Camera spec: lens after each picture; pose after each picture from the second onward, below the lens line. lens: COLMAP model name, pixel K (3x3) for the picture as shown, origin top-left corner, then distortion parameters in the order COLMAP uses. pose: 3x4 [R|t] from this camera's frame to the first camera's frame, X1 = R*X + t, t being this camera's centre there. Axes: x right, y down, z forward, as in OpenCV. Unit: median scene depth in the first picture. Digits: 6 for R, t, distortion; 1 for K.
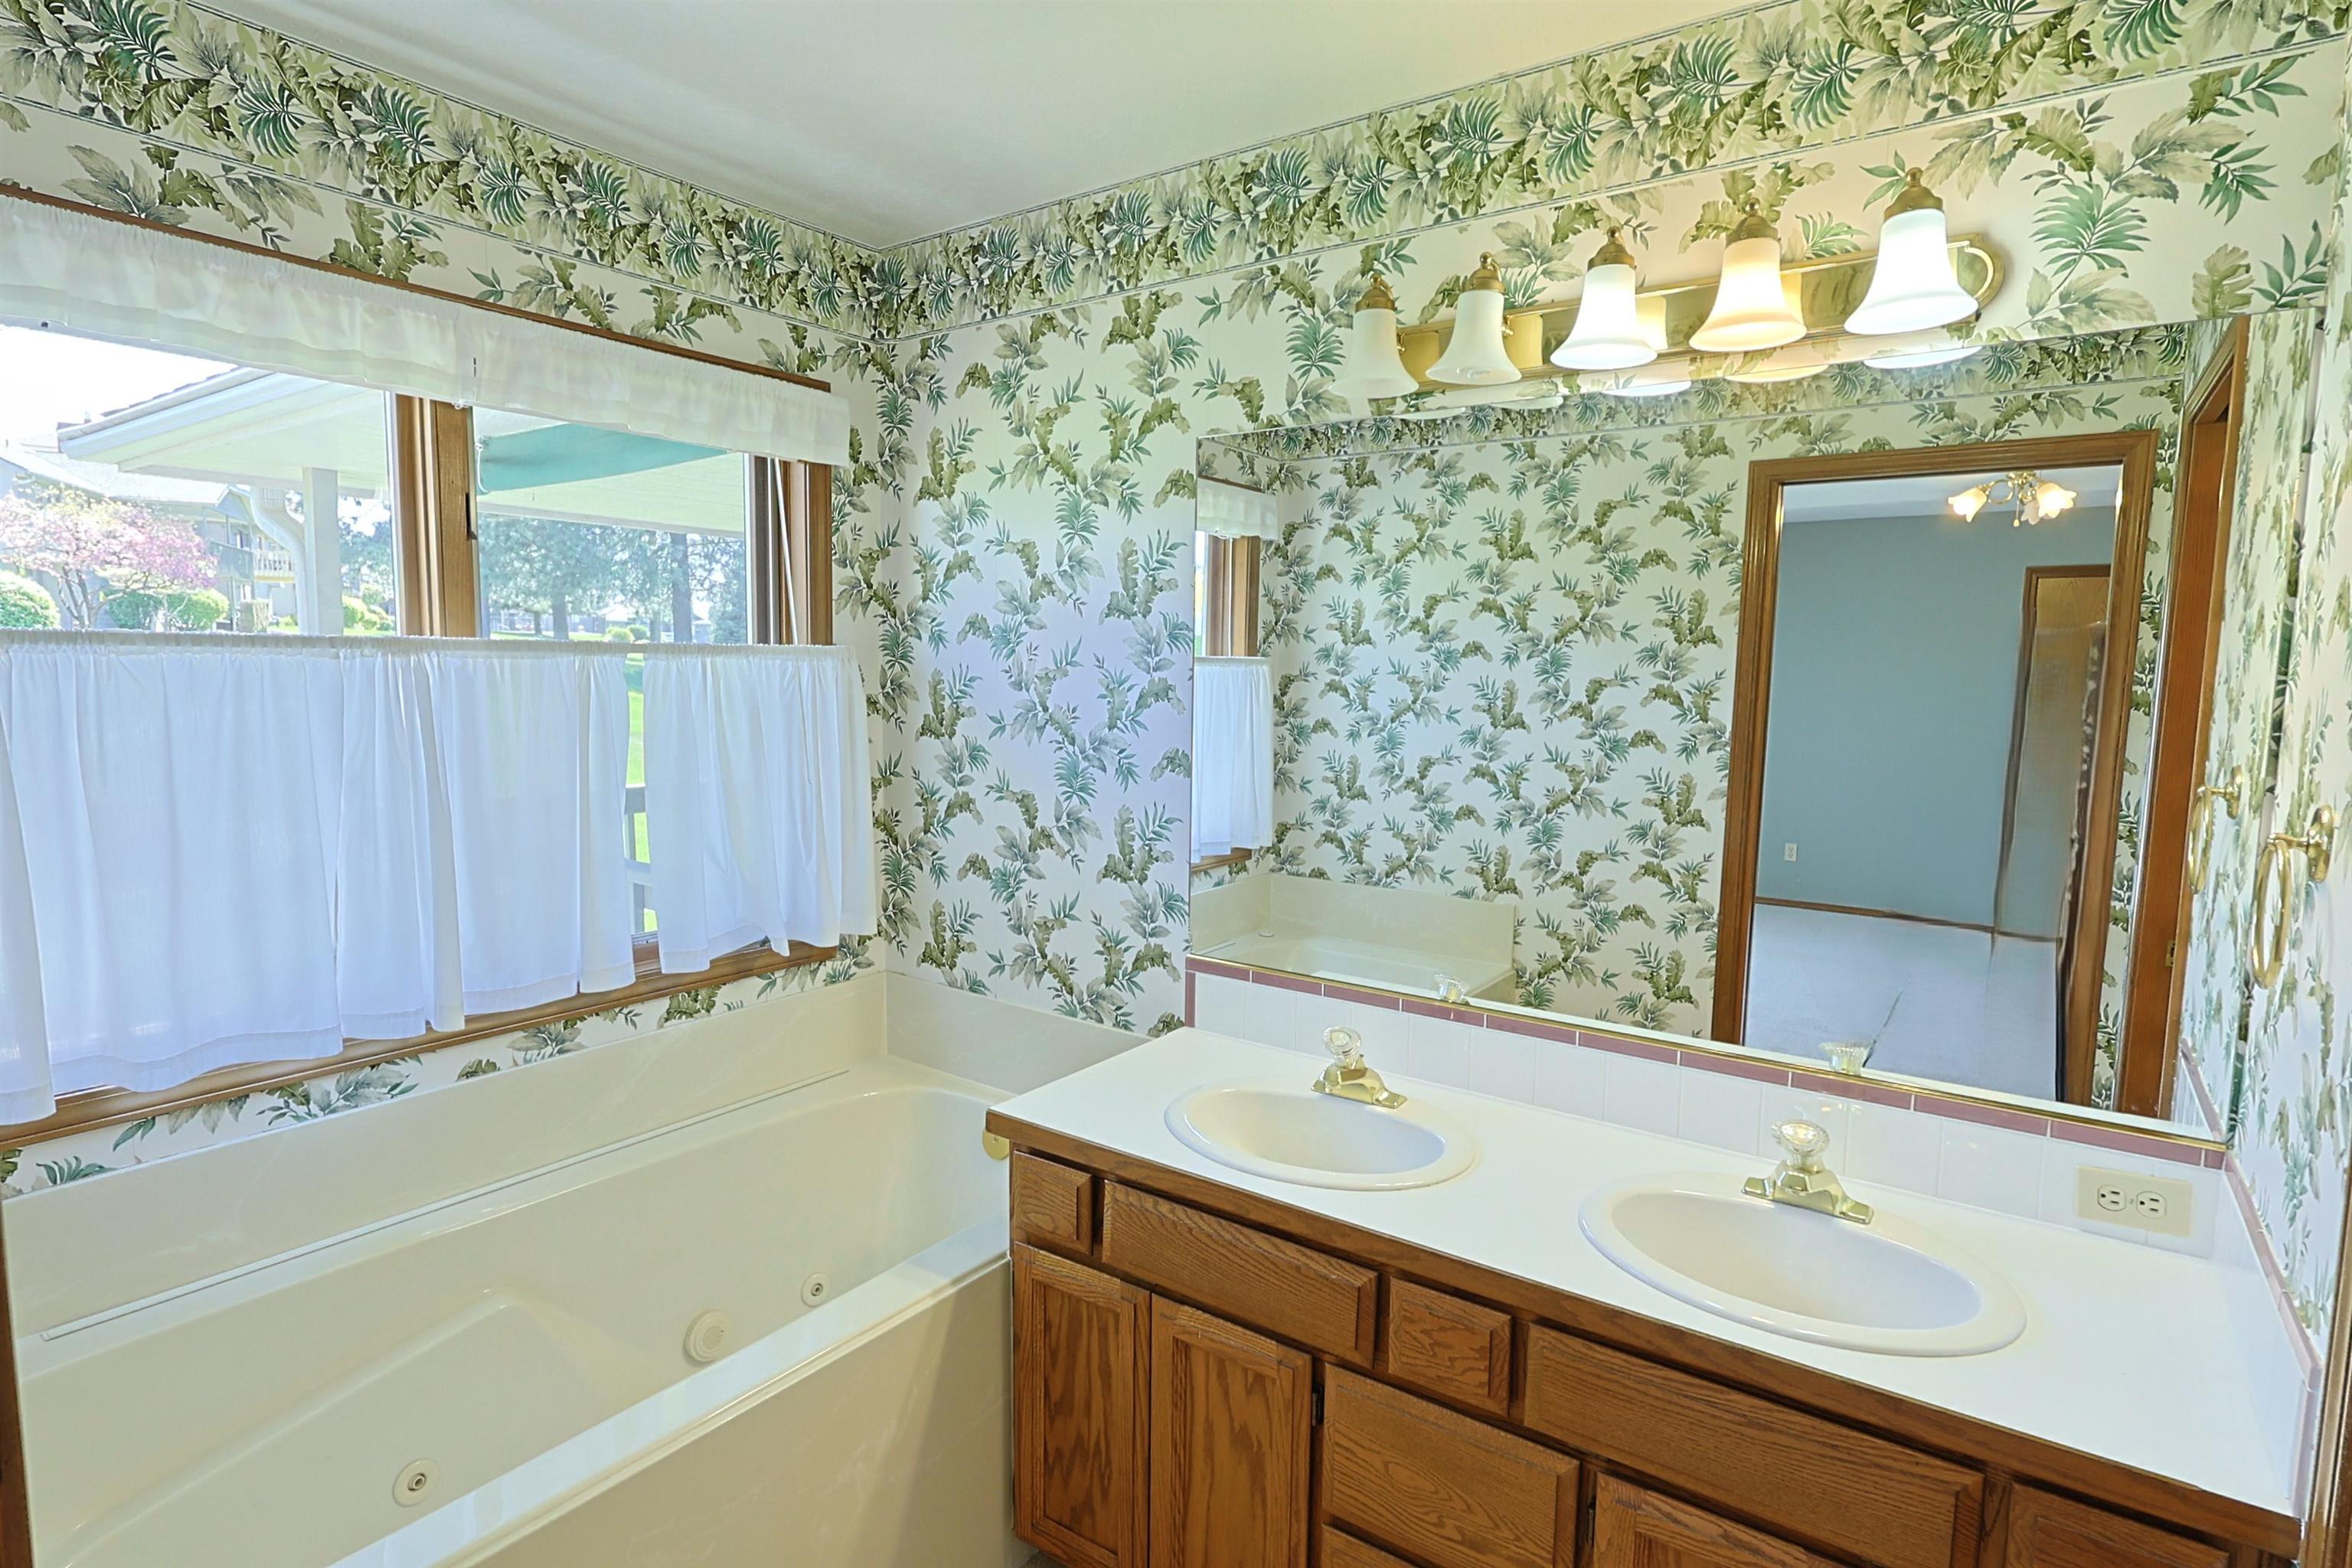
lens RADIAL K [[1203.3, 0, 1169.8], [0, 1203.3, 782.5], [0, 0, 1]] dist [-0.001546, 0.001567]
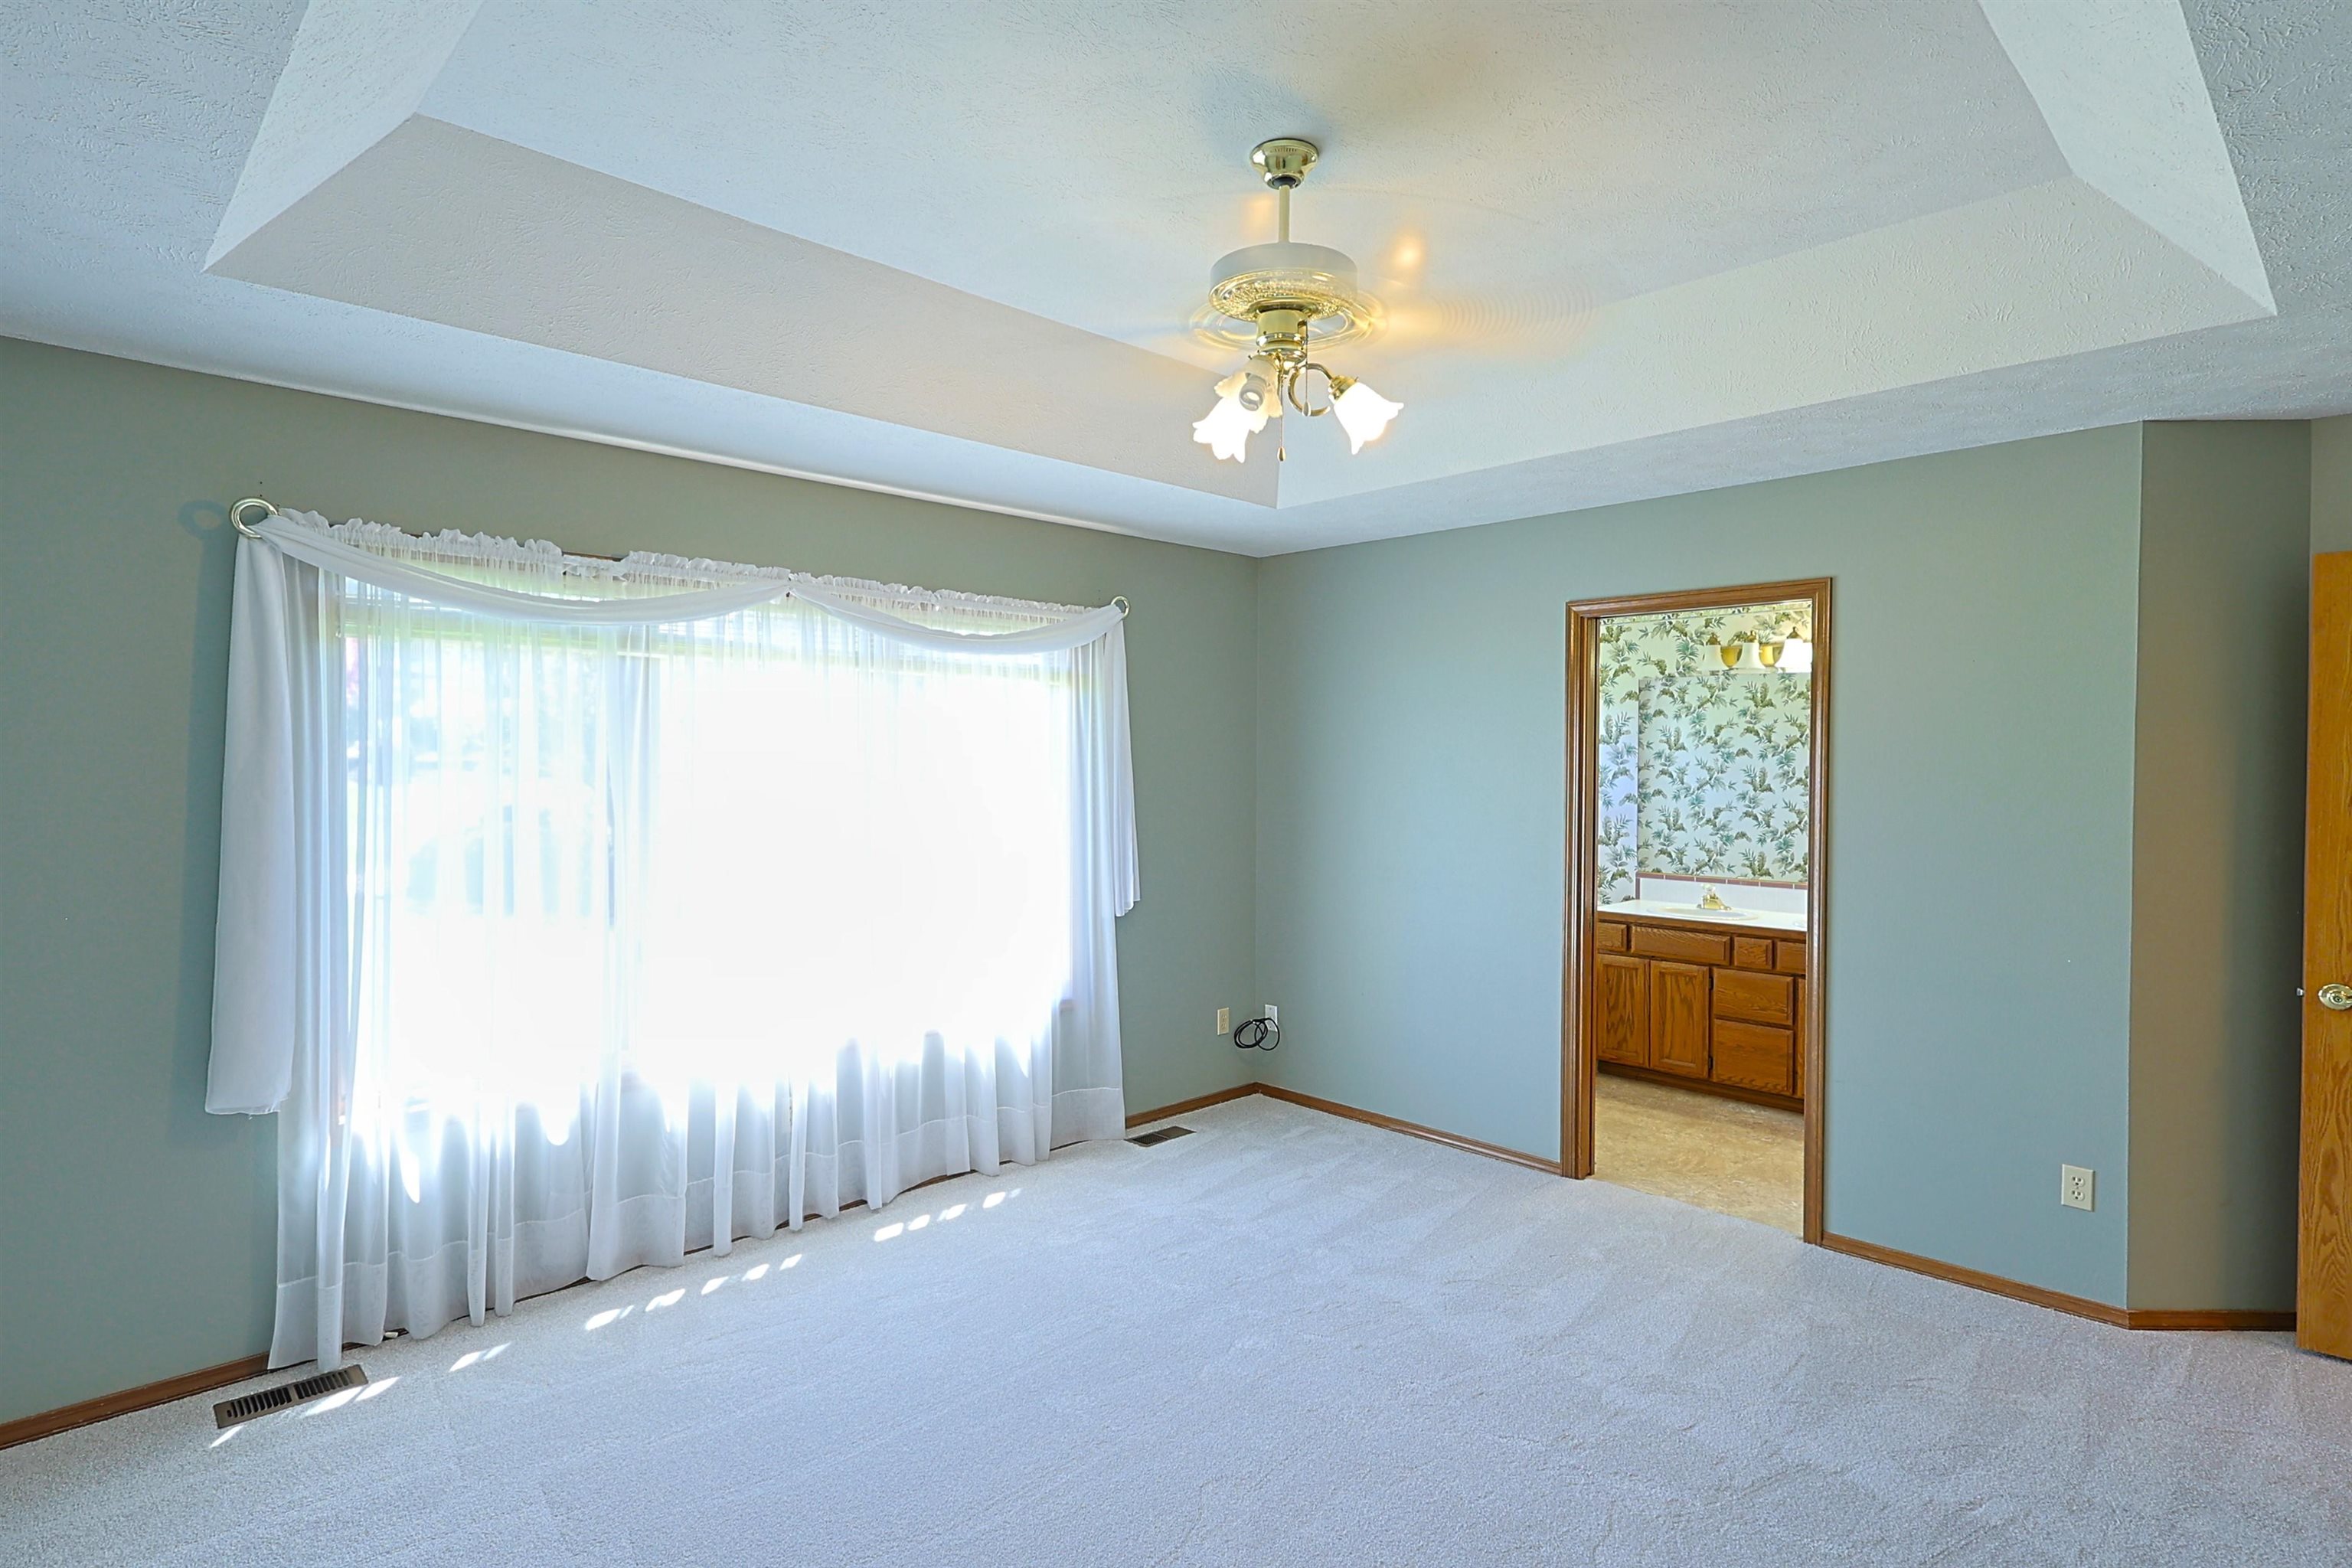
lens RADIAL K [[1203.3, 0, 1169.8], [0, 1203.3, 782.5], [0, 0, 1]] dist [-0.001546, 0.001567]
pose [[0.983988, -0.009168, -0.177997, -0.542804], [-0.005255, 0.996750, -0.080386, 0.173303], [0.178155, 0.080034, 0.980742, -1.857393]]
